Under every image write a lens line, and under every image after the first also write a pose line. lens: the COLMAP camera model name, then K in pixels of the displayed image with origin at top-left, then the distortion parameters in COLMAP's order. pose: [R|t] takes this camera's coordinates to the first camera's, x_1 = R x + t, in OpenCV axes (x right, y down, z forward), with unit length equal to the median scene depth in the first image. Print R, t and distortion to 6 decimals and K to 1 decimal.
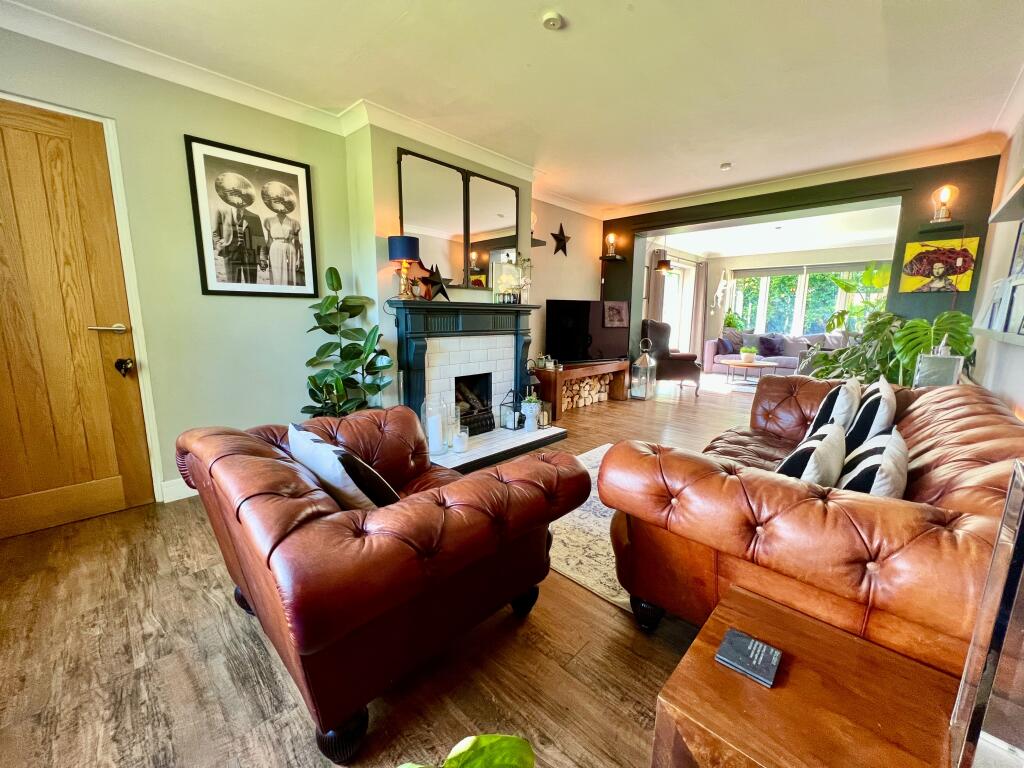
lens RADIAL K [[410.8, 0, 510.3], [0, 410.8, 382.2], [0, 0, 1]] dist [-0.002196, 0.000082]
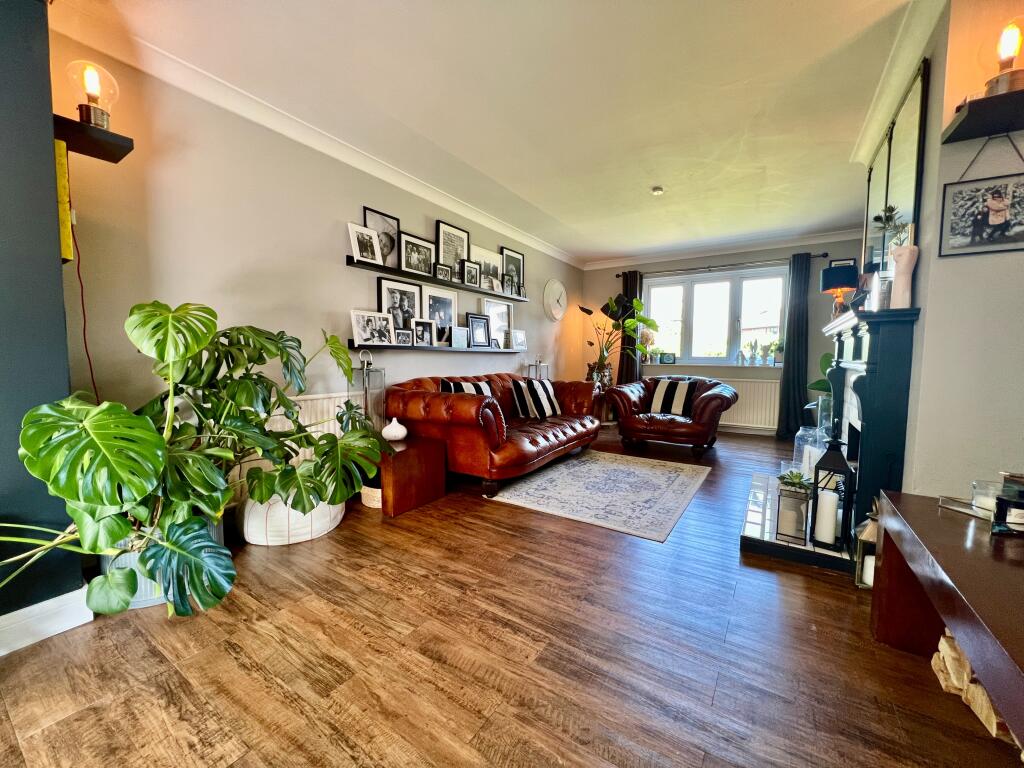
lens RADIAL K [[410.8, 0, 510.3], [0, 410.8, 382.2], [0, 0, 1]] dist [-0.002196, 0.000082]
pose [[-0.982653, -0.004110, -0.185410, 1.582230], [-0.045846, 0.974108, 0.221384, -0.565086], [0.179700, 0.226044, -0.957398, 4.057055]]
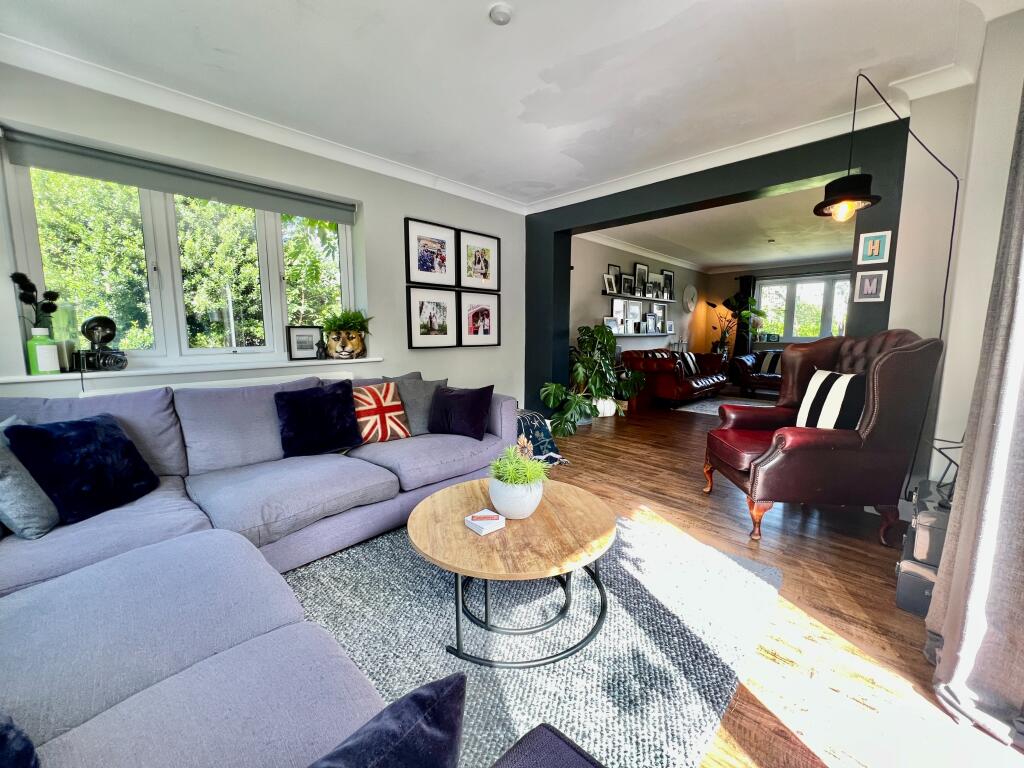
lens RADIAL K [[410.8, 0, 510.3], [0, 410.8, 382.2], [0, 0, 1]] dist [-0.002196, 0.000082]
pose [[-0.999928, -0.008182, 0.008831, 3.002831], [-0.005362, 0.959467, 0.281771, -0.993484], [-0.010778, 0.281703, -0.959441, 6.245378]]
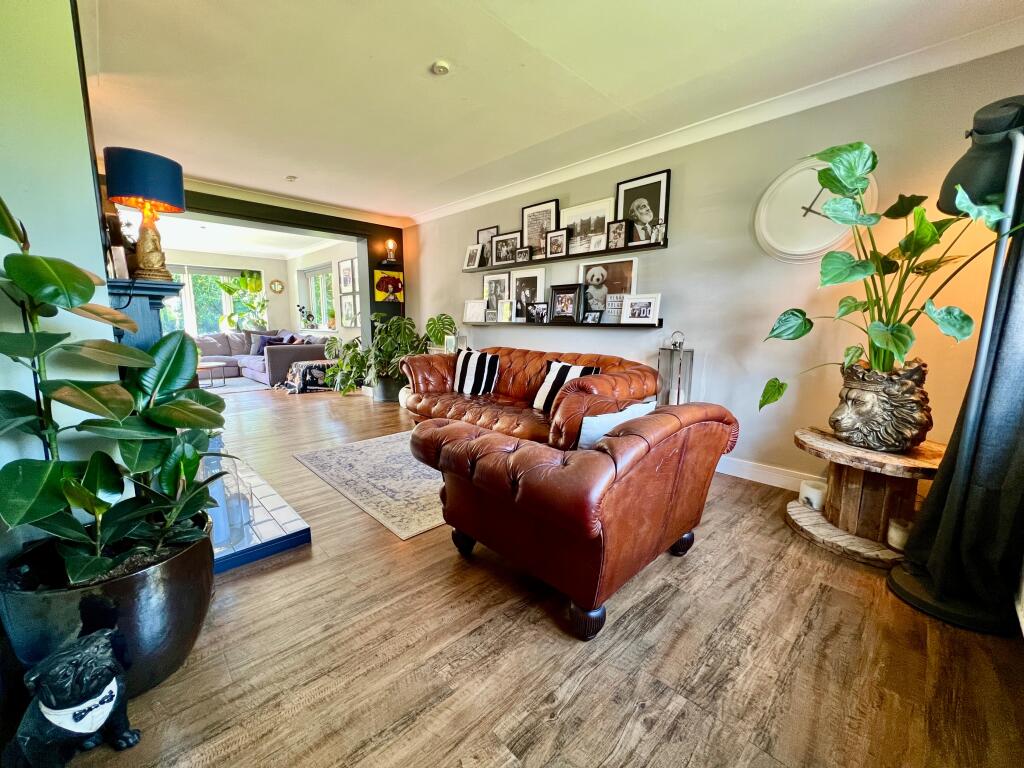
lens RADIAL K [[410.8, 0, 510.3], [0, 410.8, 382.2], [0, 0, 1]] dist [-0.002196, 0.000082]
pose [[0.036579, -0.155087, 0.987223, -1.682244], [0.153956, 0.976965, 0.147771, -0.186427], [-0.987400, 0.146584, 0.059613, 1.199960]]
